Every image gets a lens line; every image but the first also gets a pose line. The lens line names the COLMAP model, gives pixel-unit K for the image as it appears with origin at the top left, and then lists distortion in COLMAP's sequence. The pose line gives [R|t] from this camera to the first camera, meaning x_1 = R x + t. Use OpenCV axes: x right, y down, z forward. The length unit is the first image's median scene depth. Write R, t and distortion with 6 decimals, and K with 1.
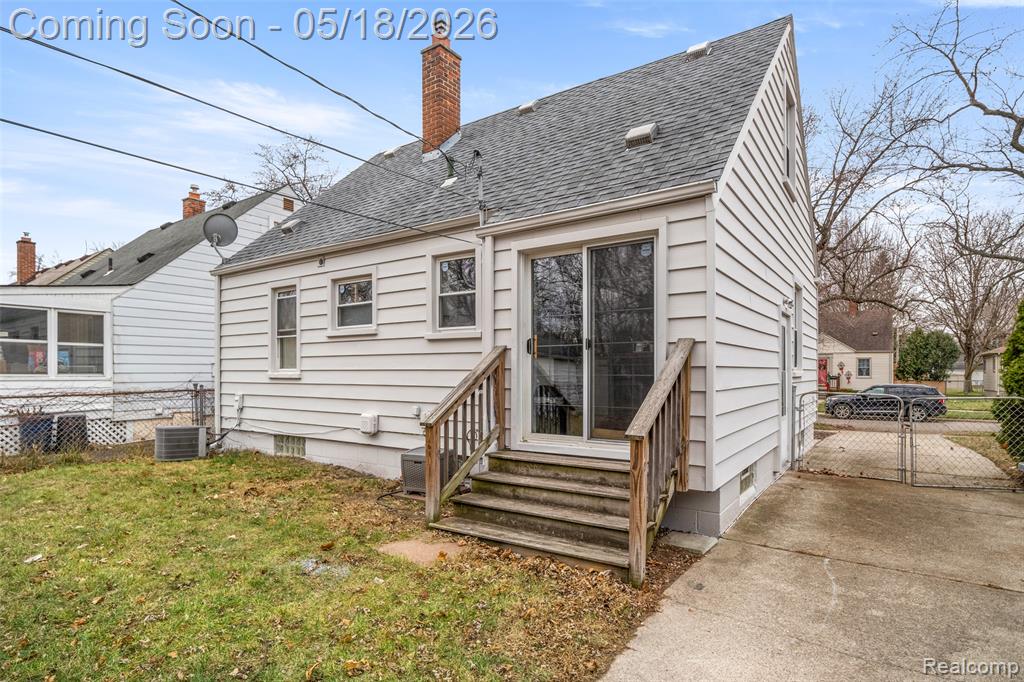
lens RADIAL K [[547.9, 0, 534.7], [0, 547.9, 374.6], [0, 0, 1]] dist [-0.013908, -0.009024]
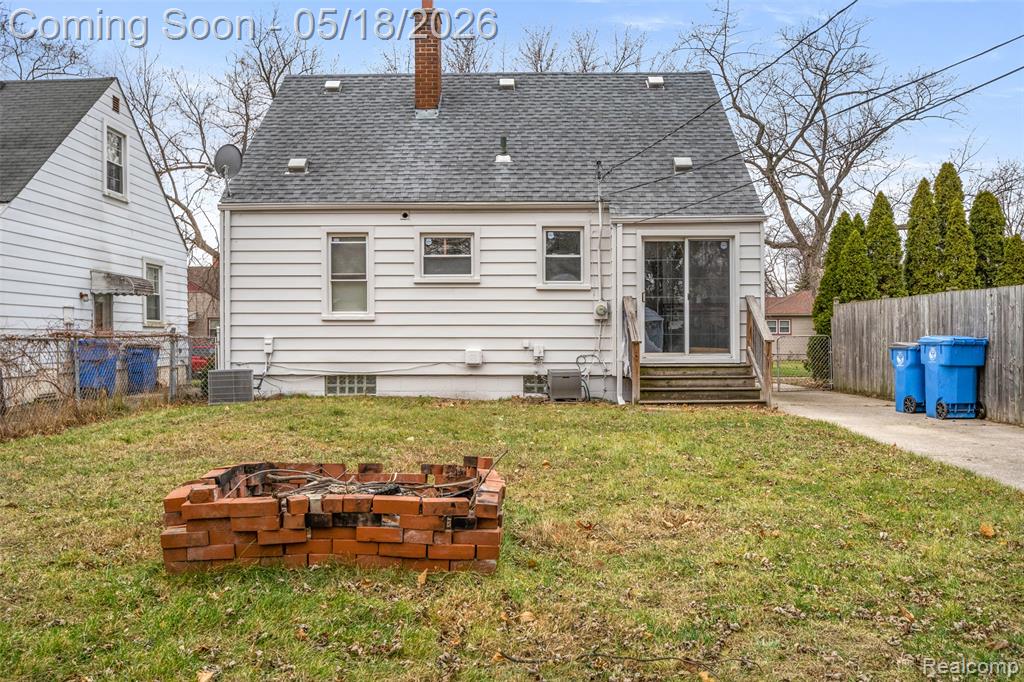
lens RADIAL K [[873.1, 0, 521.8], [0, 873.1, 350.4], [0, 0, 1]] dist [-0.055220, -0.002589]
pose [[0.822970, -0.007075, 0.568041, -1.294456], [0.004382, 0.999972, 0.006106, 0.063339], [-0.568068, -0.002536, 0.822977, -0.639150]]
